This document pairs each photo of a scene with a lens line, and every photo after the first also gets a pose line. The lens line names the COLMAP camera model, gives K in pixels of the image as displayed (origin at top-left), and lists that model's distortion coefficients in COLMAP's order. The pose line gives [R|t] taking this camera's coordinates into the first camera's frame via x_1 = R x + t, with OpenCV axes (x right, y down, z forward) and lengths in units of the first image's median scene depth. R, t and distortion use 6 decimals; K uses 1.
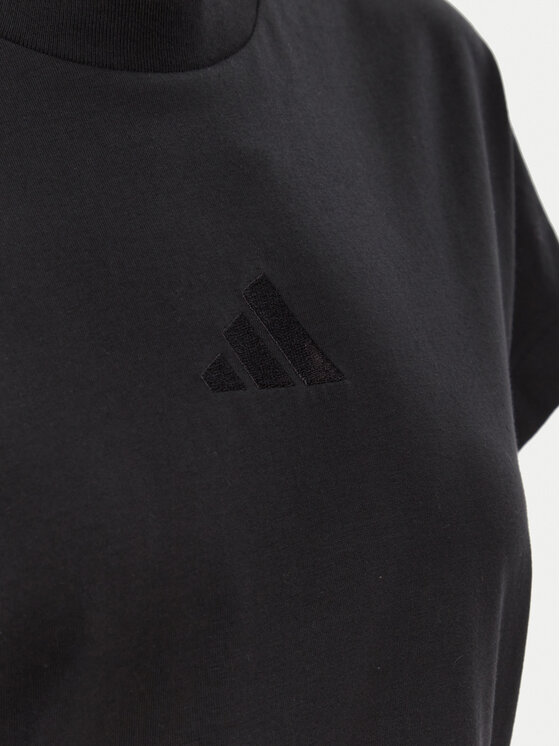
lens RADIAL K [[1625.2, 0, 280.0], [0, 1625.2, 373.0], [0, 0, 1]] dist [0.630356, 0.076876]
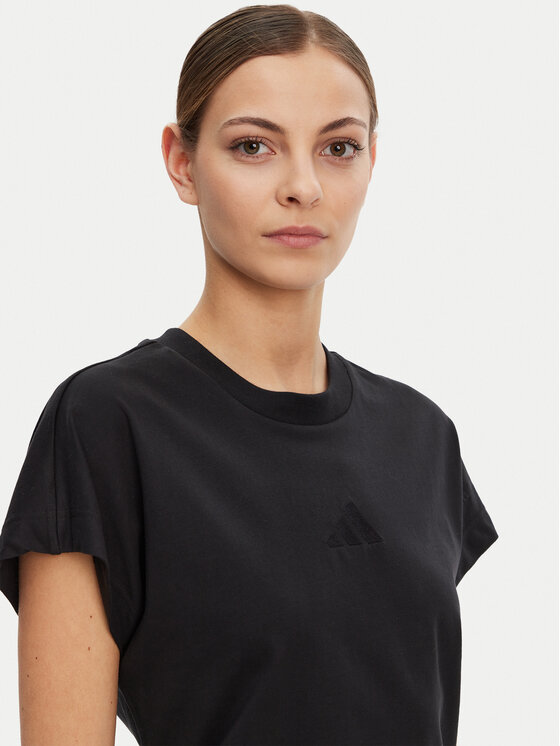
lens RADIAL K [[1480.7, 0, 280.0], [0, 1480.7, 373.0], [0, 0, 1]] dist [0.247249, 0.057912]
pose [[0.998654, 0.011623, -0.050543, -0.005703], [-0.024145, 0.966702, -0.254762, 0.336416], [0.045899, 0.255640, 0.965682, -1.277750]]
